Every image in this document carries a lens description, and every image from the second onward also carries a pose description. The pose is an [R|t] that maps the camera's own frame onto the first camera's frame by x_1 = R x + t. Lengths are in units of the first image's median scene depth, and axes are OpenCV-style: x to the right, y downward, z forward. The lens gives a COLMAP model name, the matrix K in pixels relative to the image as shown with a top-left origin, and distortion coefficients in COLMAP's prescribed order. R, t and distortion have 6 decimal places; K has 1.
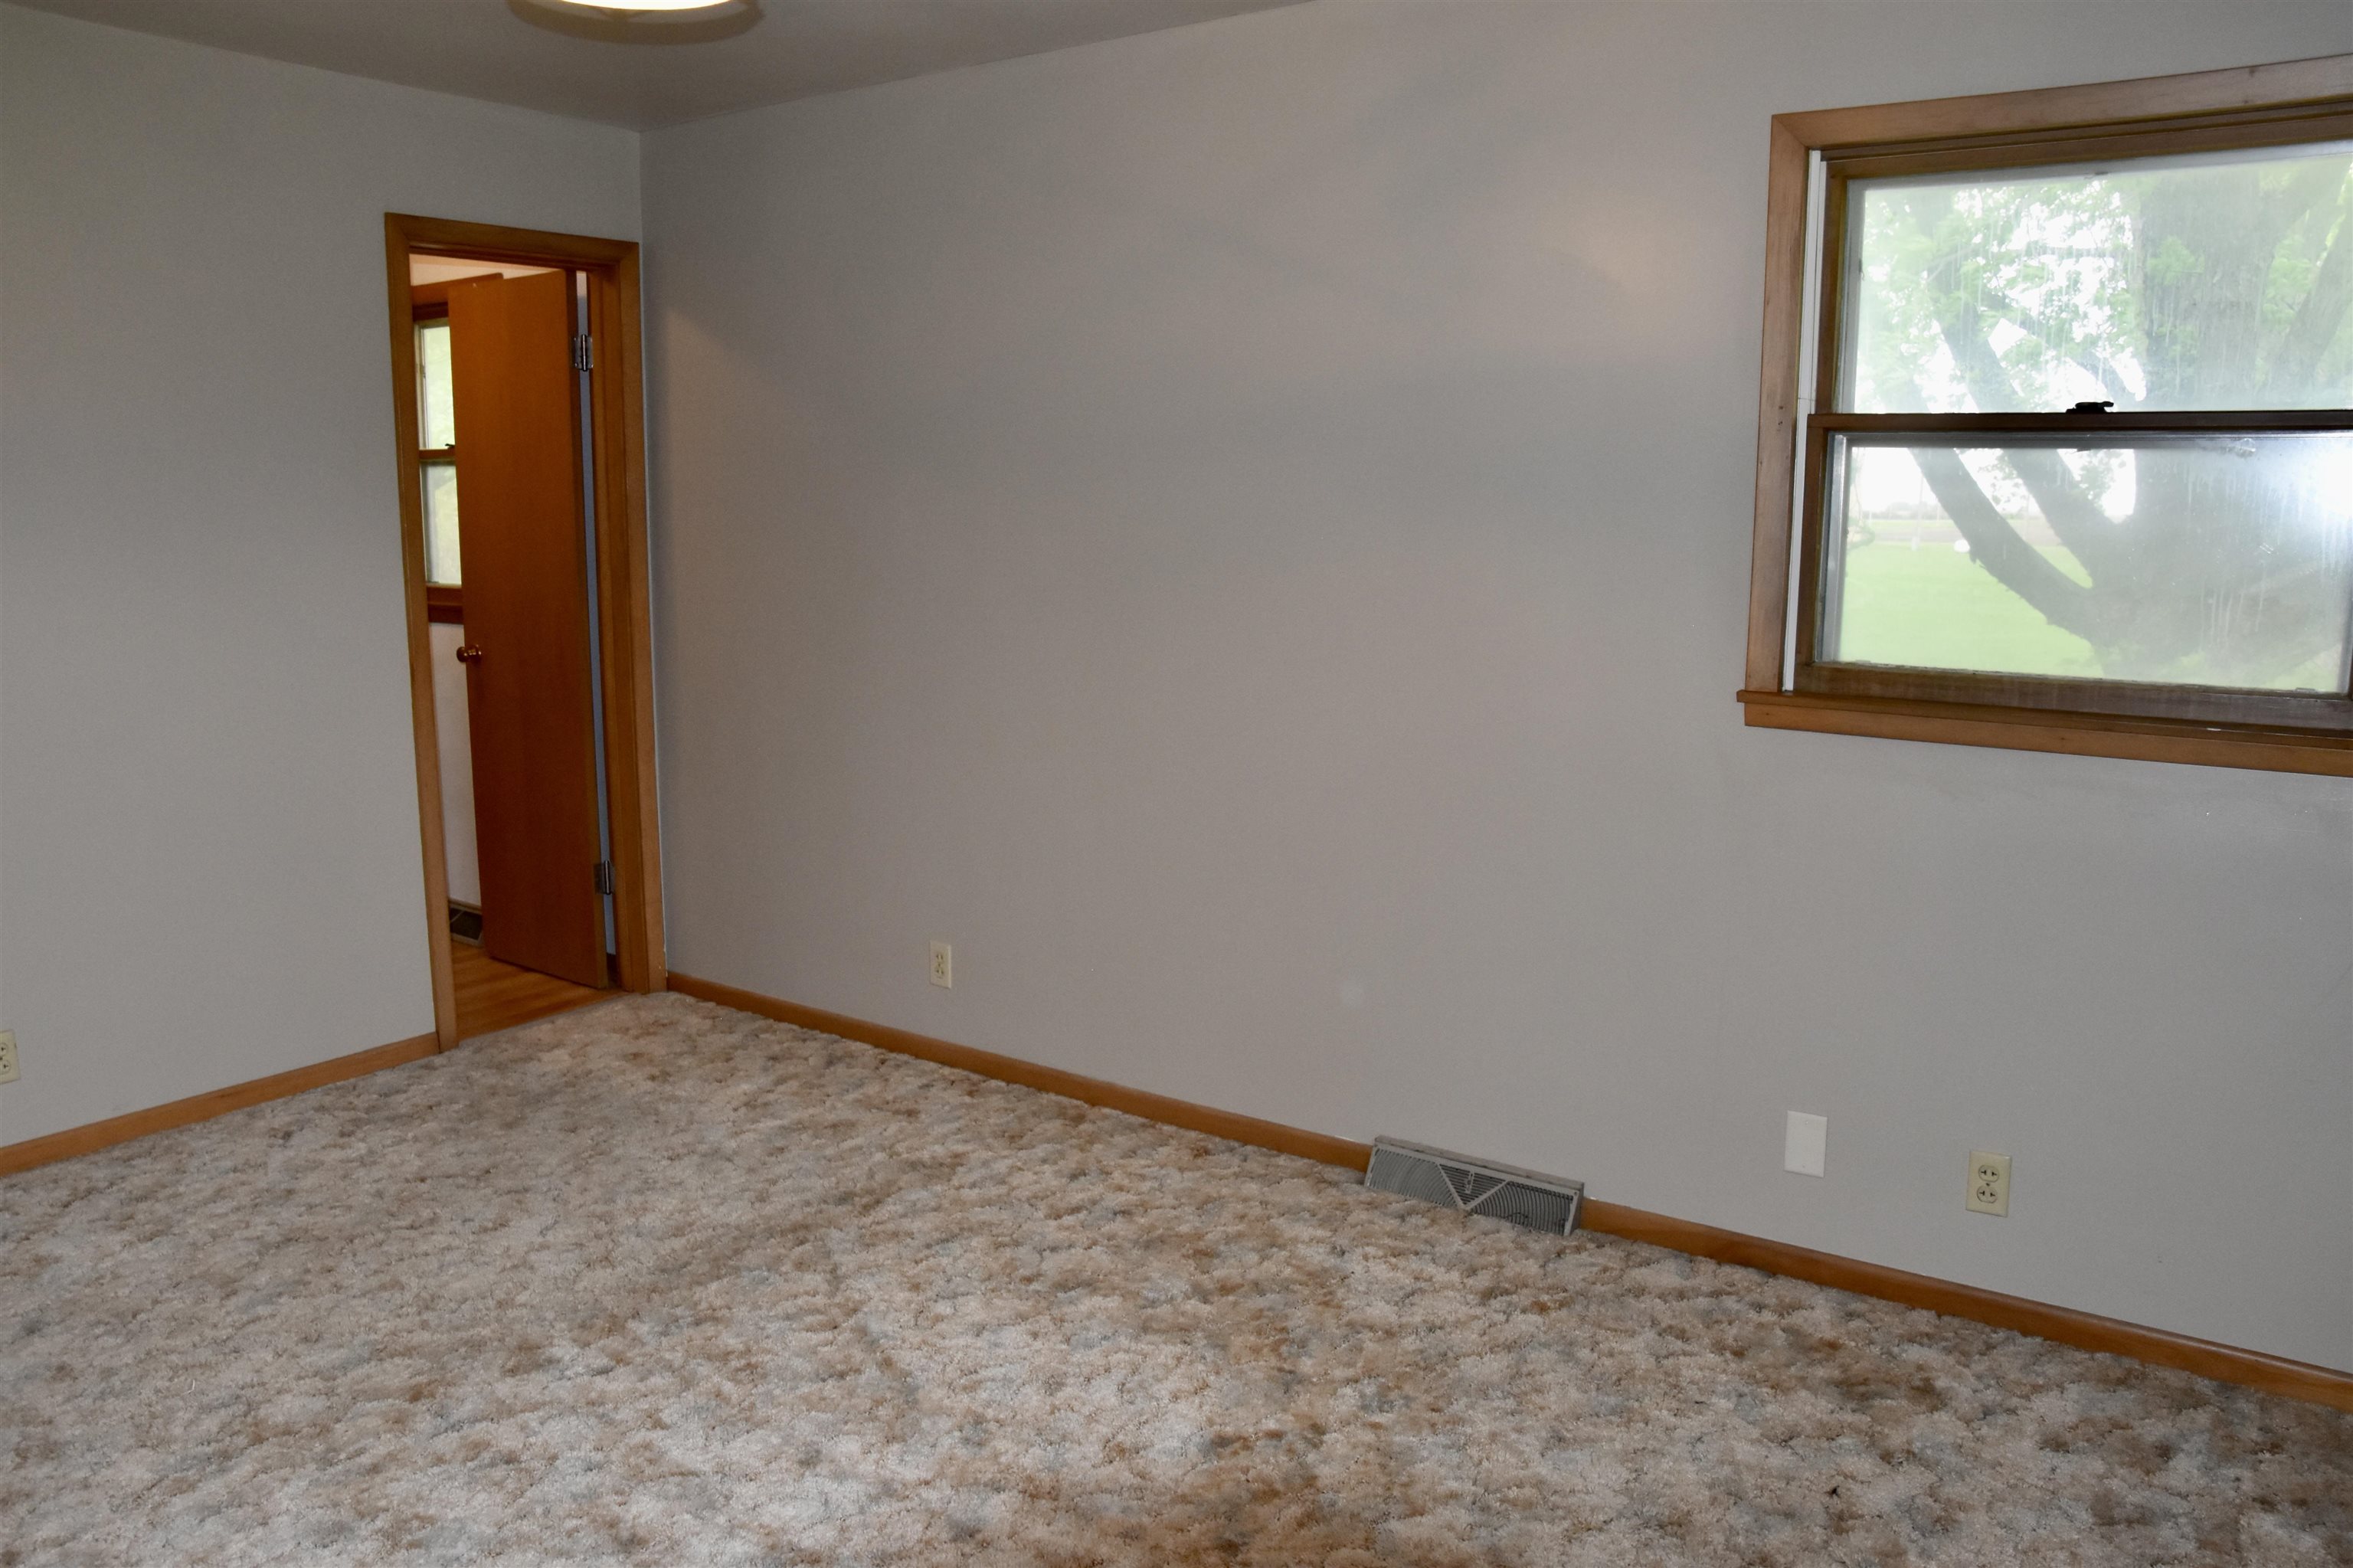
lens RADIAL K [[1658.6, 0, 1171.3], [0, 1658.6, 794.4], [0, 0, 1]] dist [-0.103656, 0.012997]
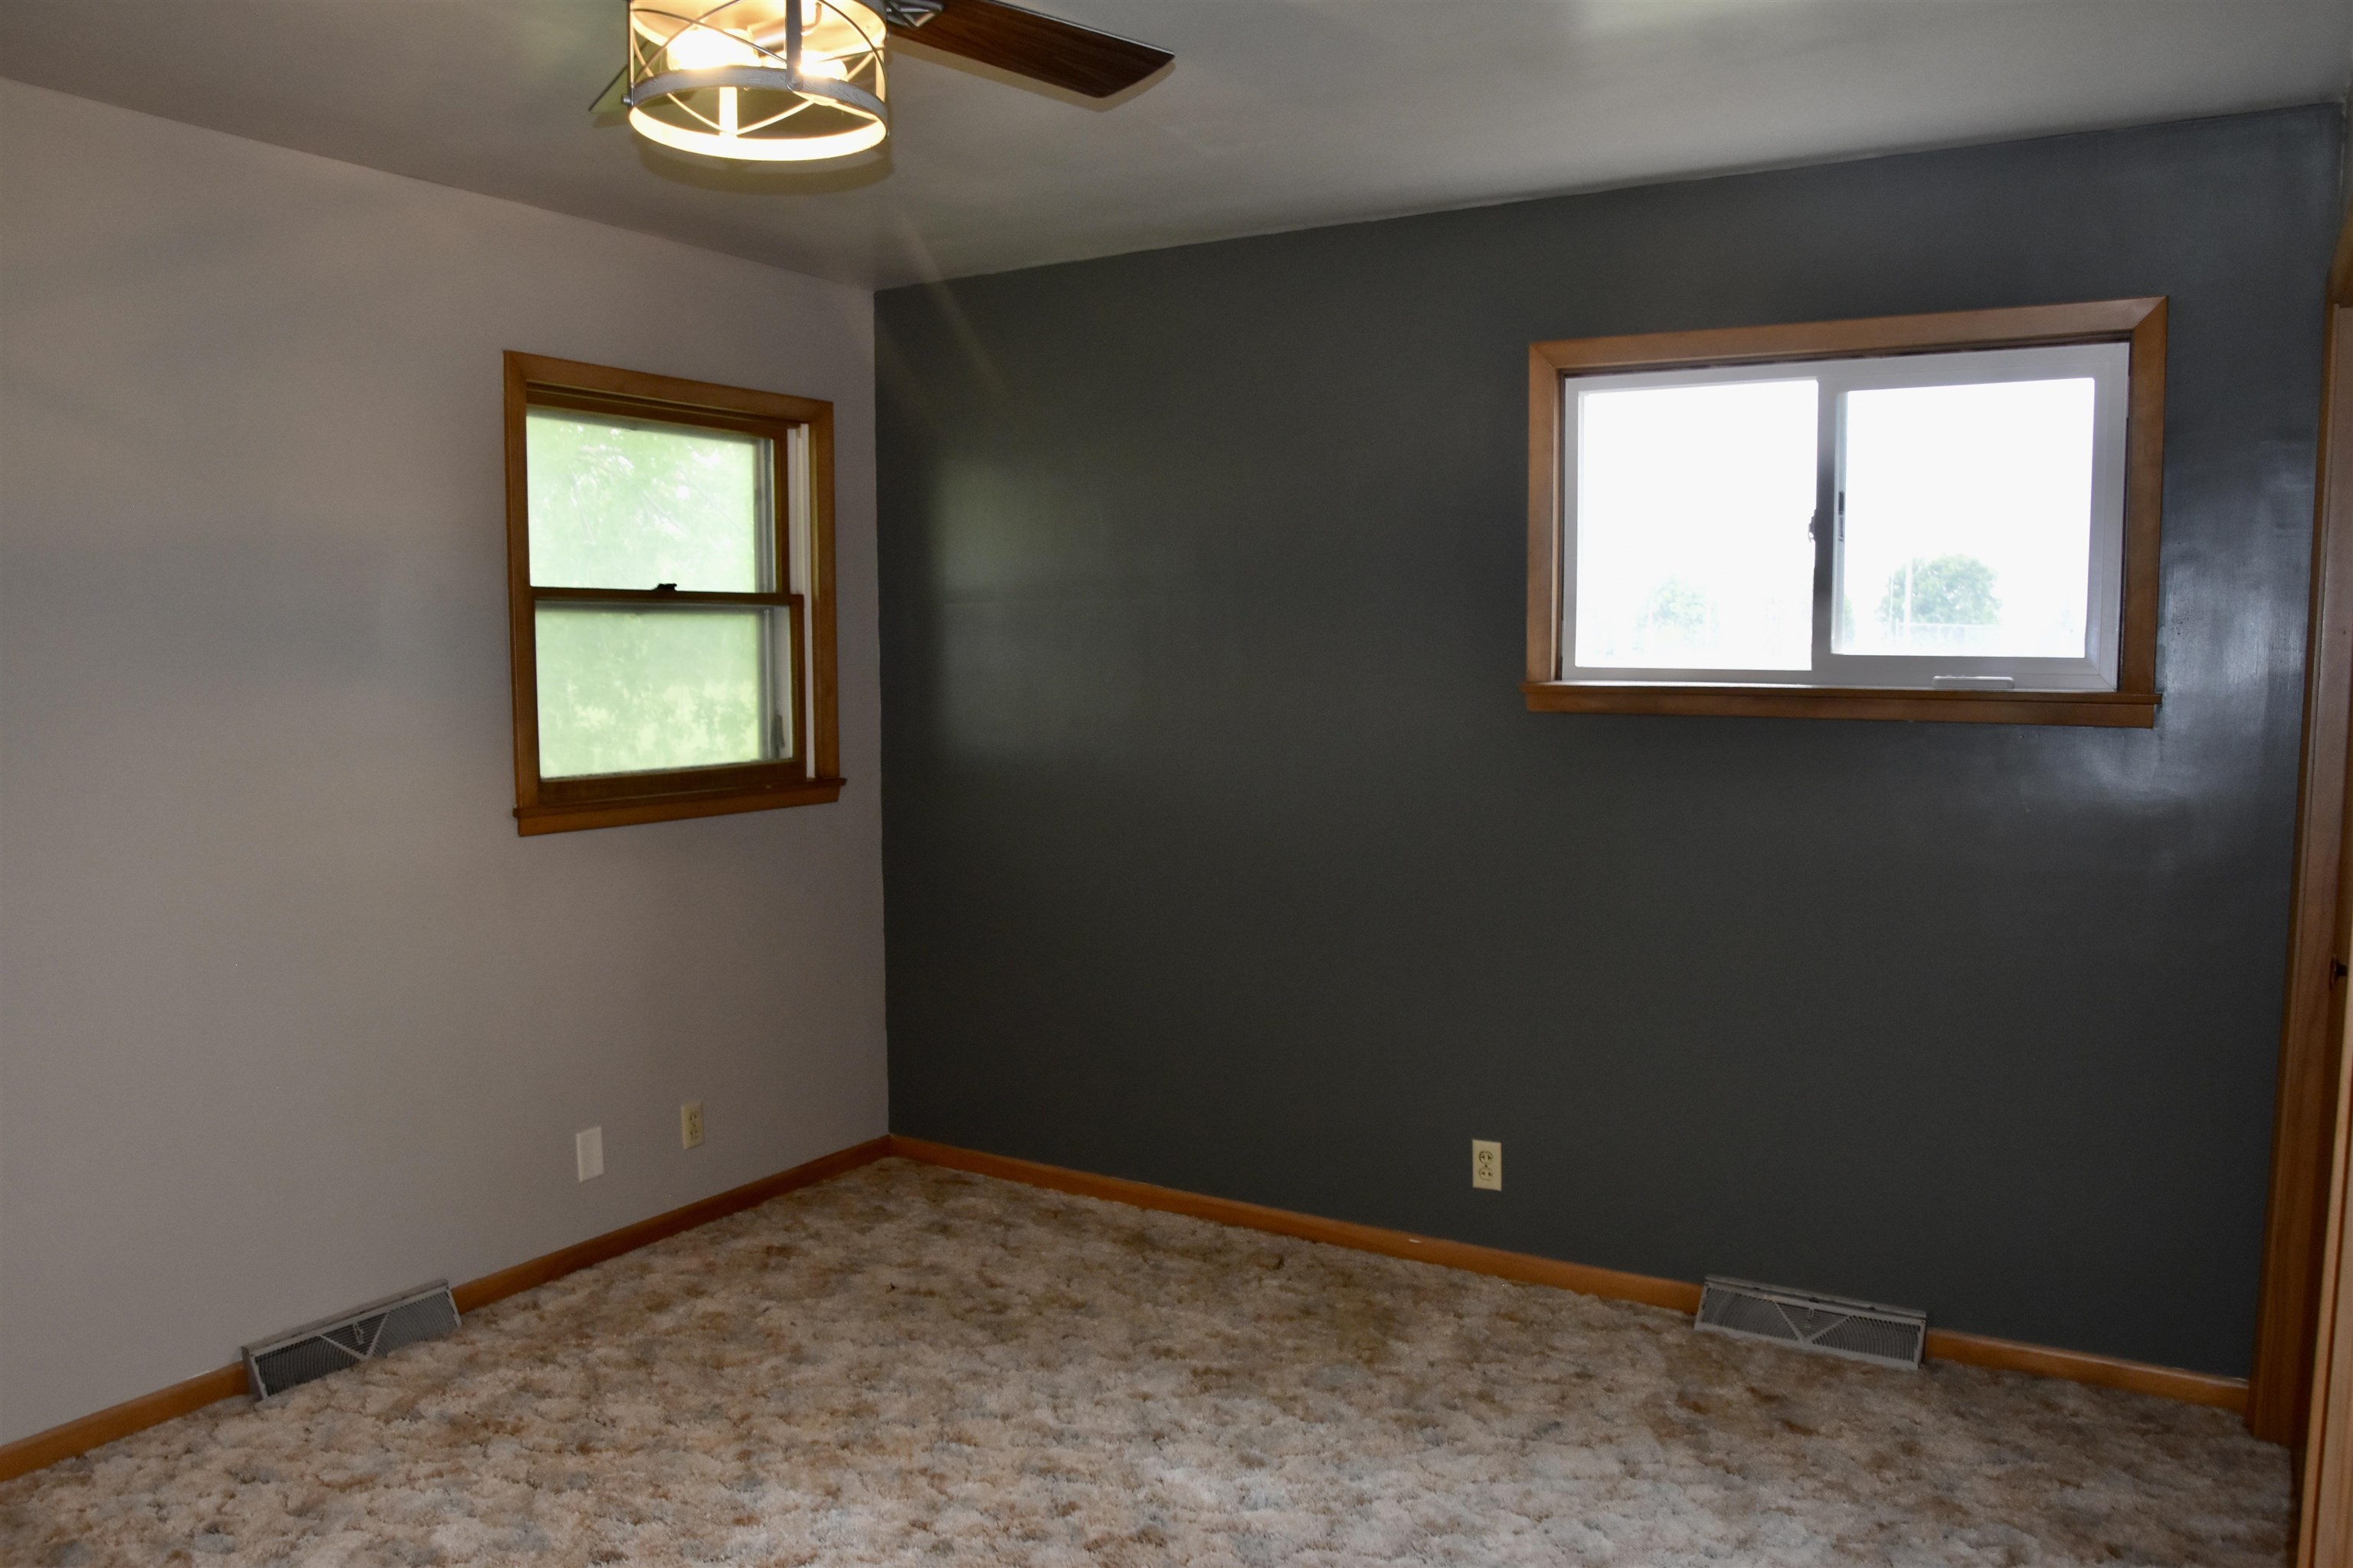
lens RADIAL K [[1751.9, 0, 1183.8], [0, 1751.9, 790.6], [0, 0, 1]] dist [-0.101760, 0.009160]
pose [[-0.074961, -0.094754, 0.992674, -1.014864], [0.158782, 0.981640, 0.105691, -0.140782], [-0.984464, 0.165541, -0.058540, 0.608682]]
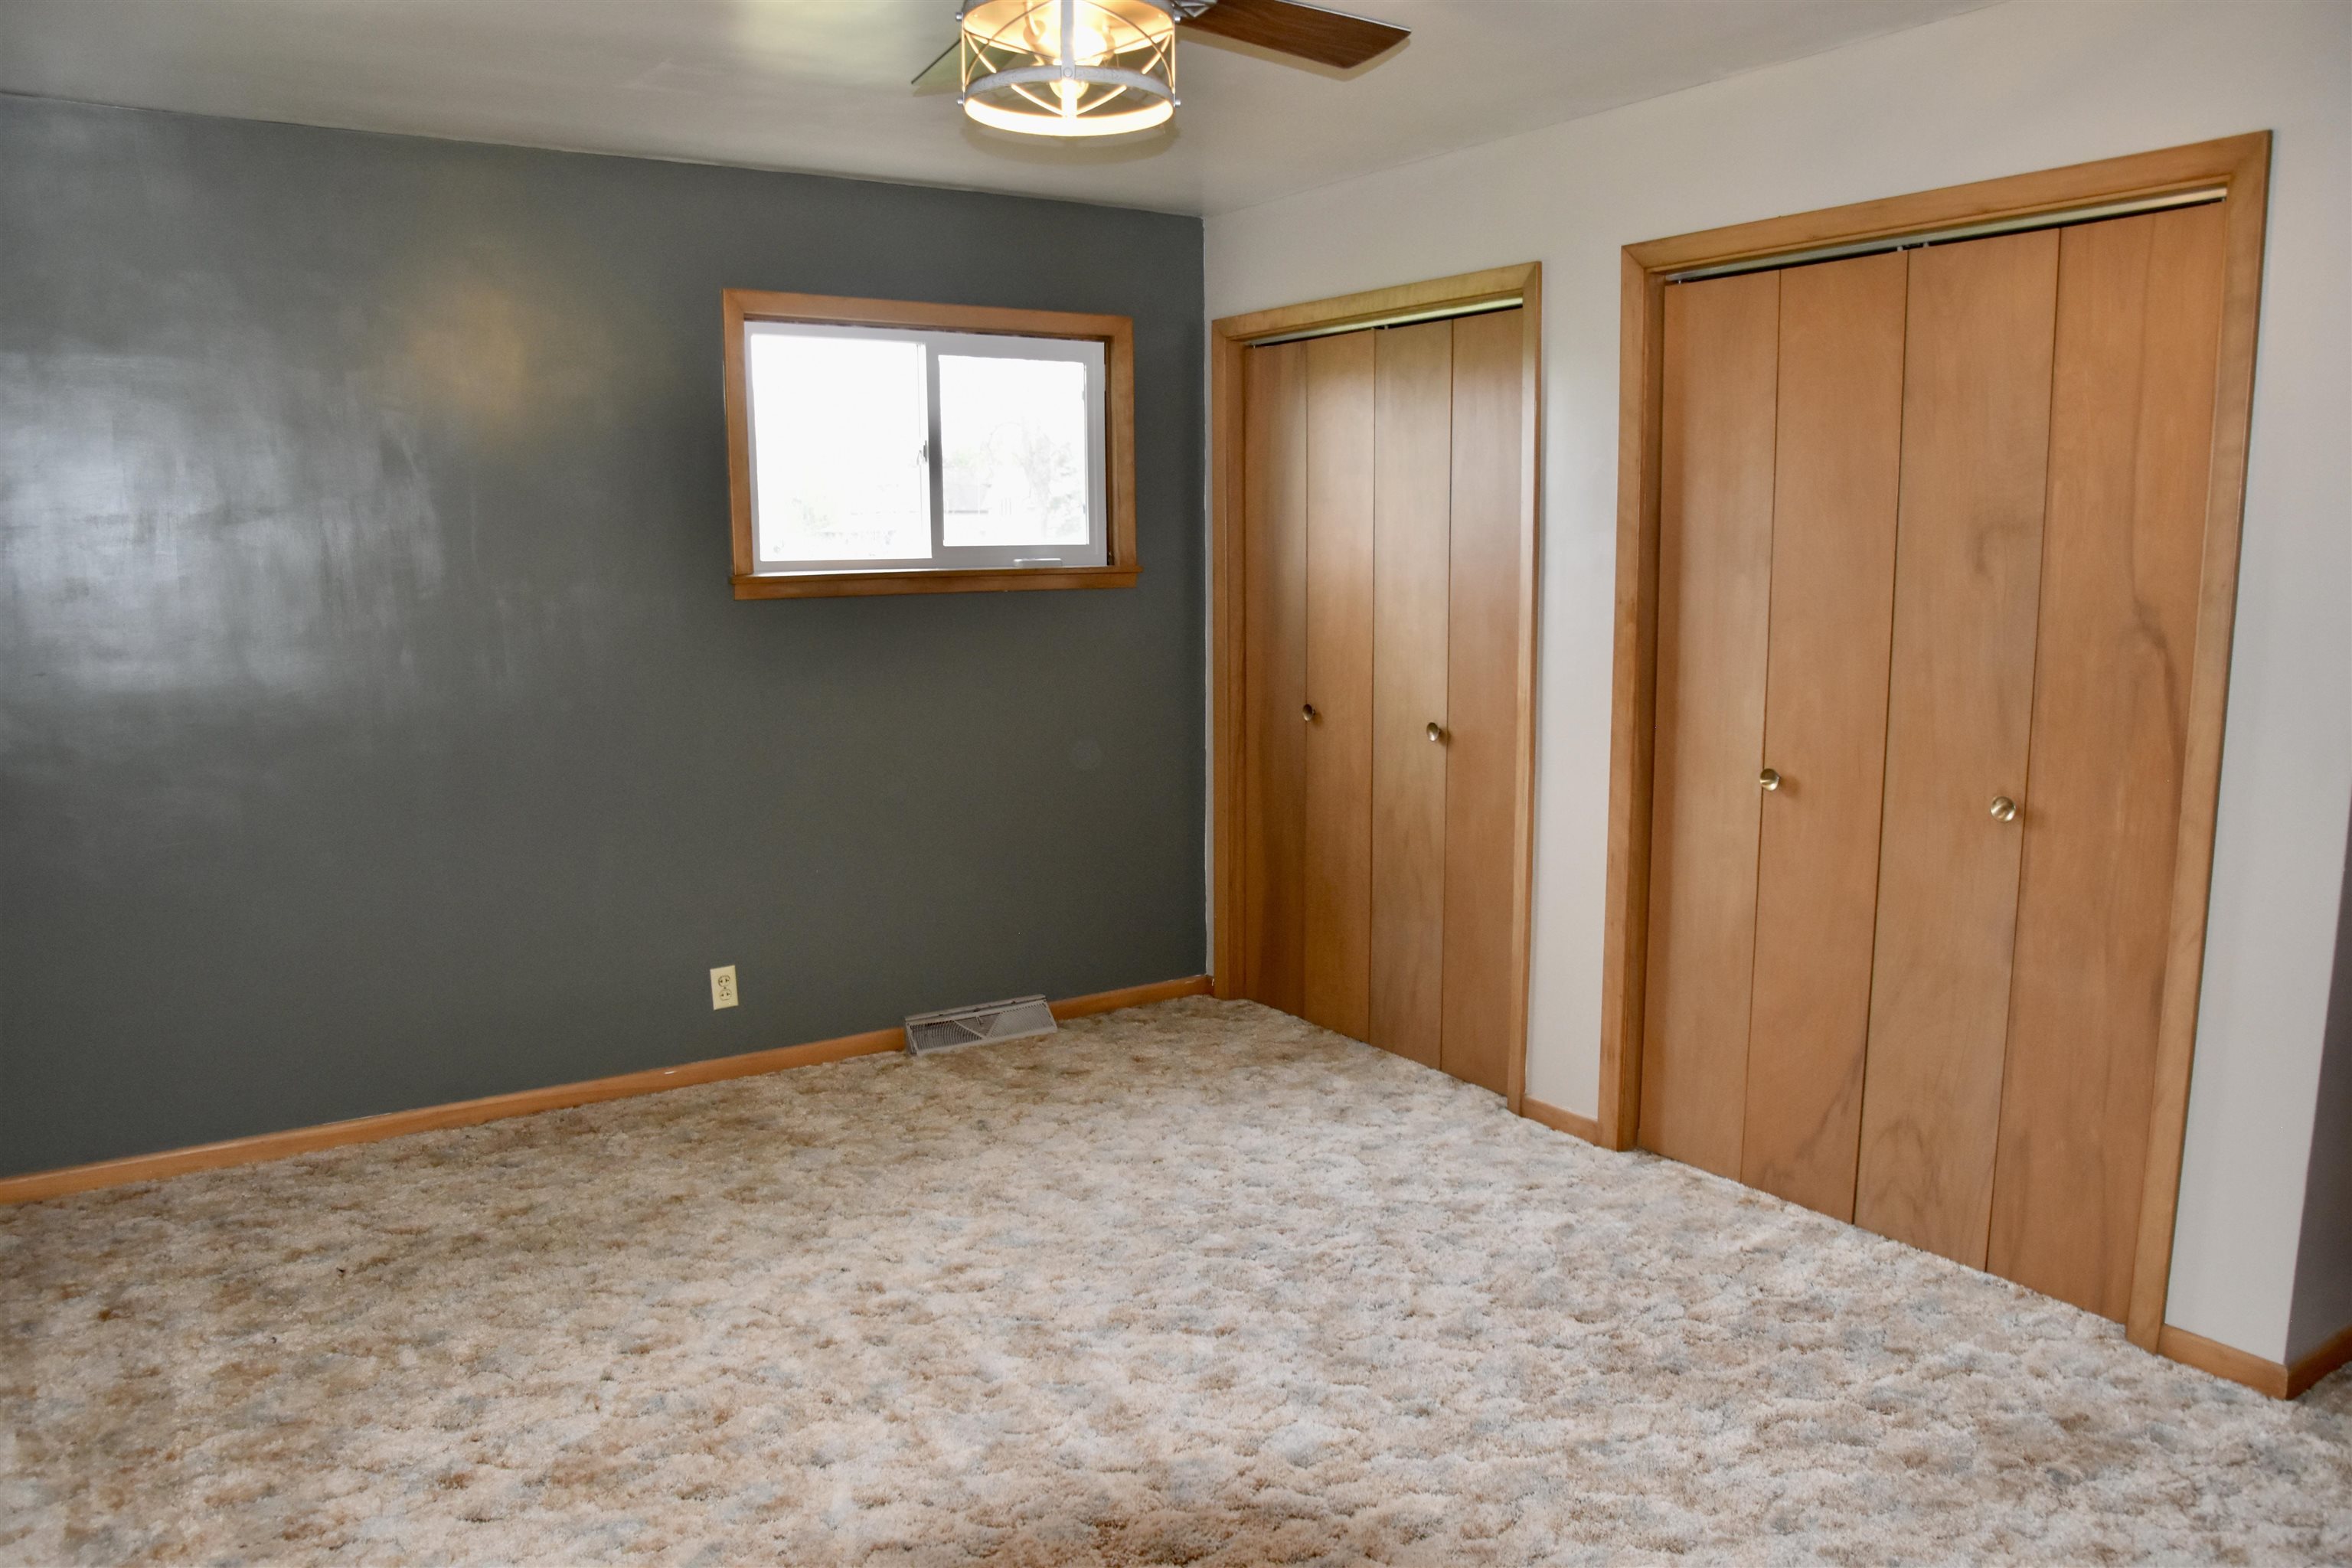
lens RADIAL K [[1657.8, 0, 1178.9], [0, 1657.8, 773.8], [0, 0, 1]] dist [-0.103656, 0.012997]
pose [[-0.933190, -0.054115, 0.355285, -0.611176], [0.055432, 0.955094, 0.291072, -0.284040], [-0.355082, 0.291320, -0.888285, 1.523409]]
